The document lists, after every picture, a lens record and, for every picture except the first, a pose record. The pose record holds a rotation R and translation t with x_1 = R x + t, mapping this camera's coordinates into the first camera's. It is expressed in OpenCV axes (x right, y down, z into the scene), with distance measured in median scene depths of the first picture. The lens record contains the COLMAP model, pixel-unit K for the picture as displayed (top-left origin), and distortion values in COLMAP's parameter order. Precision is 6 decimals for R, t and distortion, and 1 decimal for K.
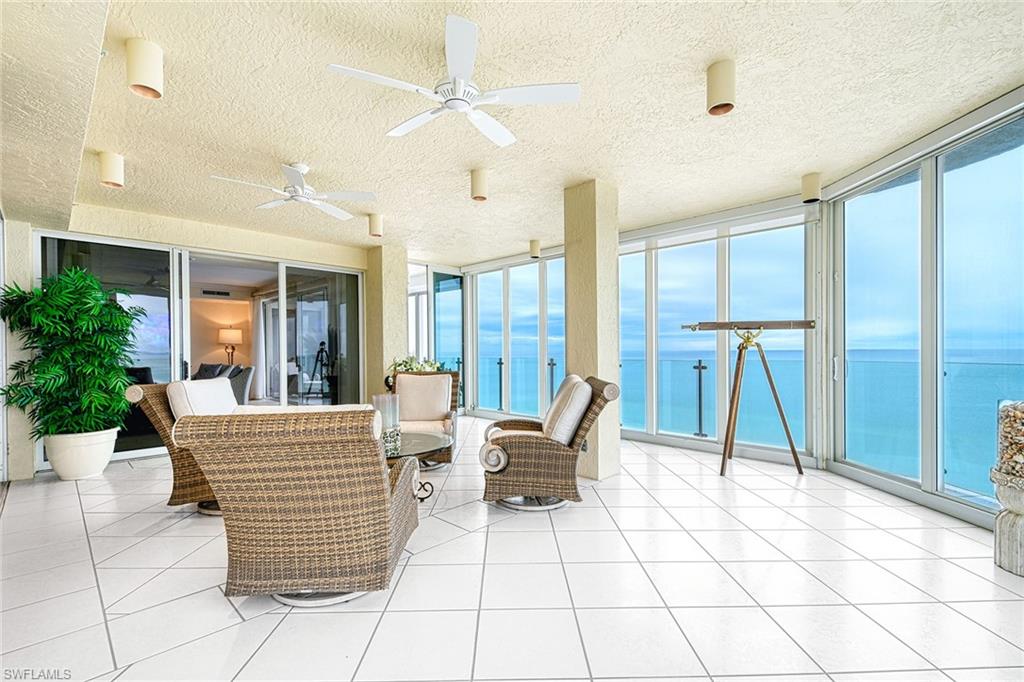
lens RADIAL K [[477.5, 0, 512.0], [0, 477.5, 341.0], [0, 0, 1]] dist [0.000094, 0.000011]
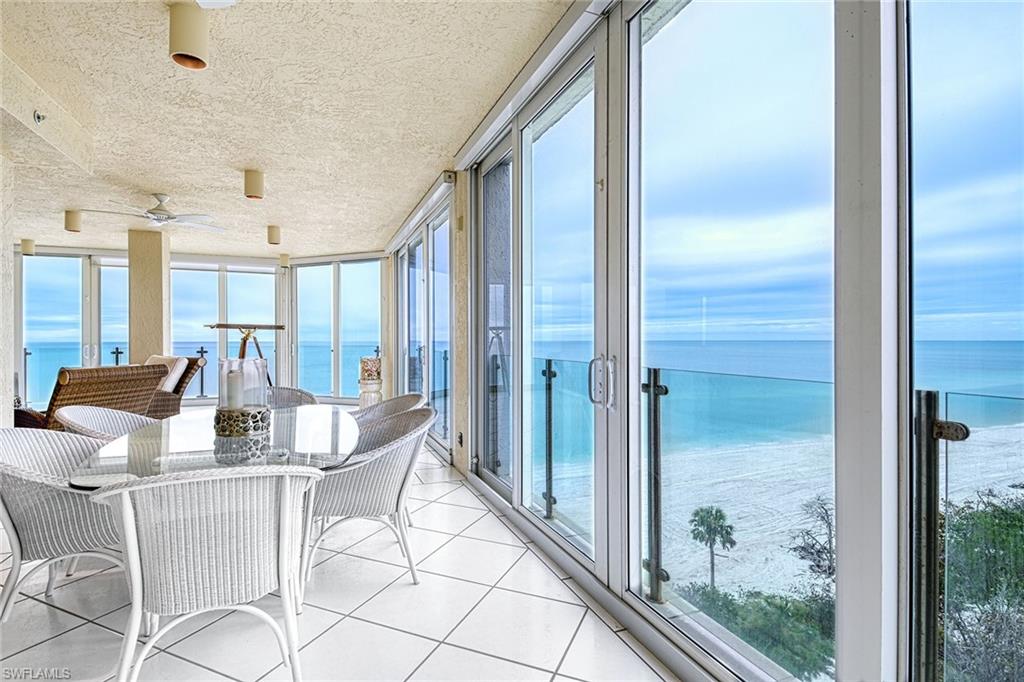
lens RADIAL K [[477.5, 0, 512.0], [0, 477.5, 341.0], [0, 0, 1]] dist [0.000094, 0.000011]
pose [[0.446115, -0.004583, 0.894964, -0.678631], [-0.004292, 0.999964, 0.007260, 0.002344], [-0.894965, -0.007080, 0.446080, -0.691896]]
